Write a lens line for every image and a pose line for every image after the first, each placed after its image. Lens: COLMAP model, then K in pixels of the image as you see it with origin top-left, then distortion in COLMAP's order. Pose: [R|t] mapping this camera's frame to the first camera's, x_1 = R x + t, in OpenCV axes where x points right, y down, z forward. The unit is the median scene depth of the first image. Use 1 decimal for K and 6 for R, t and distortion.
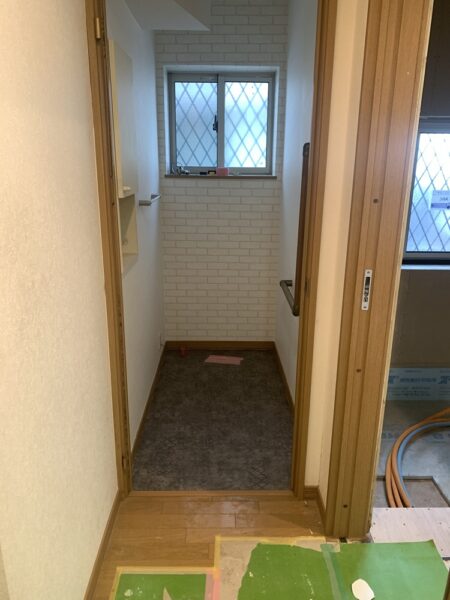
lens RADIAL K [[460.7, 0, 226.8], [0, 460.7, 300.4], [0, 0, 1]] dist [0.006148, -0.001136]
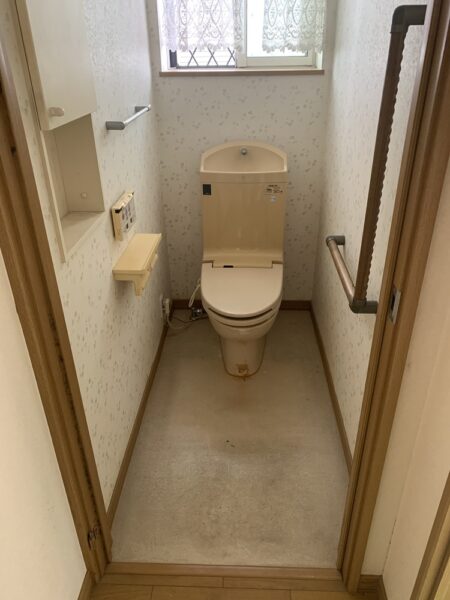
lens RADIAL K [[460.7, 0, 226.8], [0, 460.7, 300.4], [0, 0, 1]] dist [0.006148, -0.001136]
pose [[0.998223, 0.002909, -0.059524, 0.008213], [0.009374, 0.978712, 0.205025, -0.083557], [0.058853, -0.205219, 0.976945, 0.278481]]
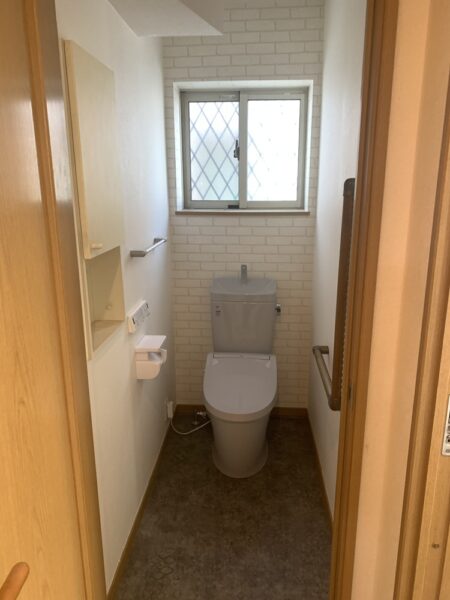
lens RADIAL K [[458.9, 0, 227.3], [0, 458.9, 308.6], [0, 0, 1]] dist [0.003983, -0.005797]
pose [[0.997114, 0.007073, -0.075583, 0.026255], [-0.008927, 0.999667, -0.024211, -0.079653], [0.075387, 0.024816, 0.996846, 0.185837]]
